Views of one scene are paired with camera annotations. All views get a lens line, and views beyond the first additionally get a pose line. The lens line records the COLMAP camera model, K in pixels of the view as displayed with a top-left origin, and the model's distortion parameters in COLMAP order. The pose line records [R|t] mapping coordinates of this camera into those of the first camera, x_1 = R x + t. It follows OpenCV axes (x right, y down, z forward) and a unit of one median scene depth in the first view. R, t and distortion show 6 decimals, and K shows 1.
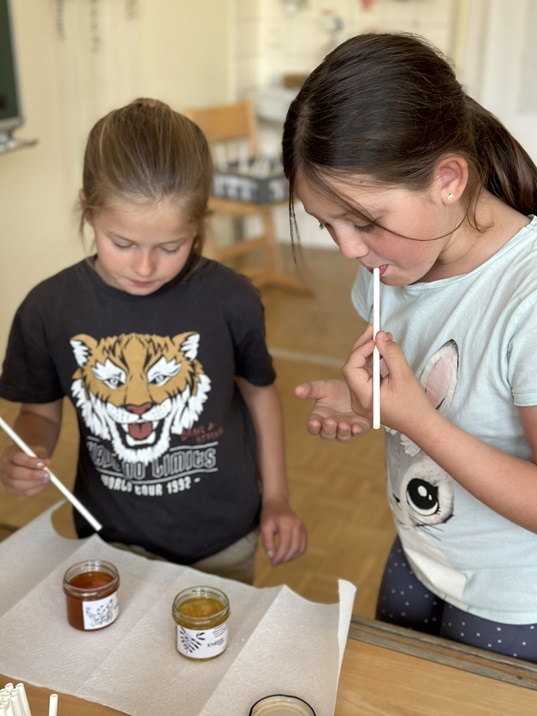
lens RADIAL K [[992.1, 0, 264.1], [0, 992.1, 373.2], [0, 0, 1]] dist [0.158284, -0.160196]
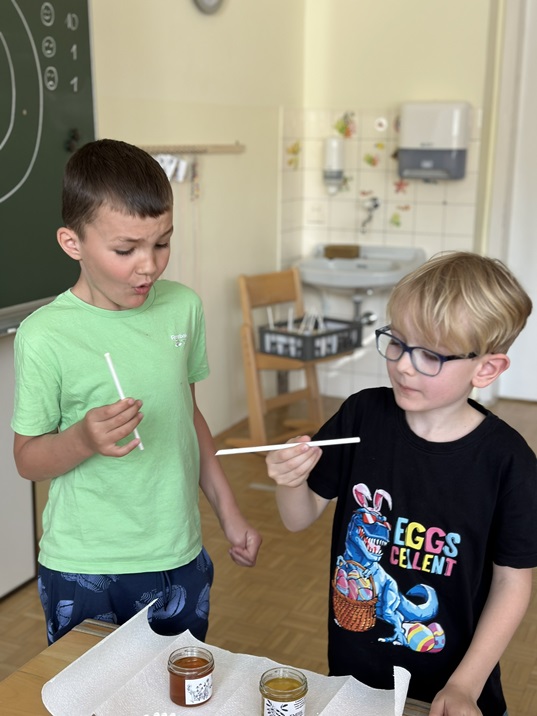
lens RADIAL K [[992.1, 0, 264.1], [0, 992.1, 373.2], [0, 0, 1]] dist [0.158284, -0.160196]
pose [[0.999435, 0.005478, -0.033146, -0.046429], [-0.010555, 0.987861, -0.154980, 0.048701], [0.031895, 0.155243, 0.987361, -0.251208]]
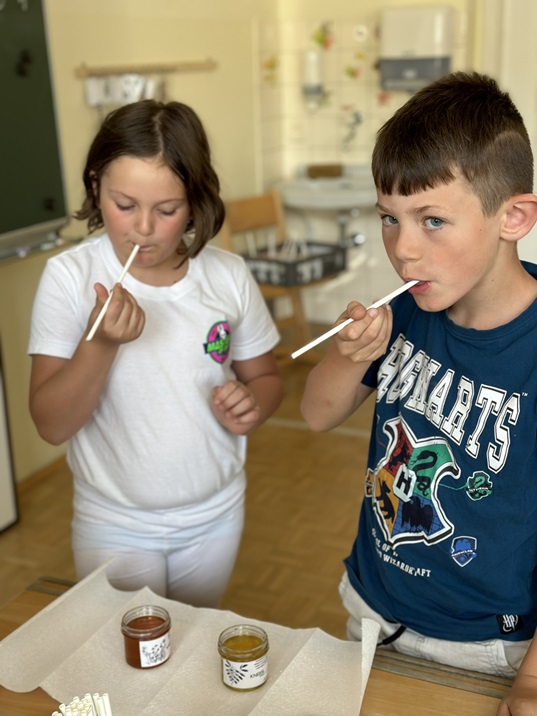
lens RADIAL K [[992.1, 0, 264.1], [0, 992.1, 373.2], [0, 0, 1]] dist [0.158284, -0.160196]
pose [[0.998867, -0.033340, -0.033961, 0.008702], [0.030510, 0.996273, -0.080678, 0.021258], [0.036524, 0.079550, 0.996162, -0.147109]]
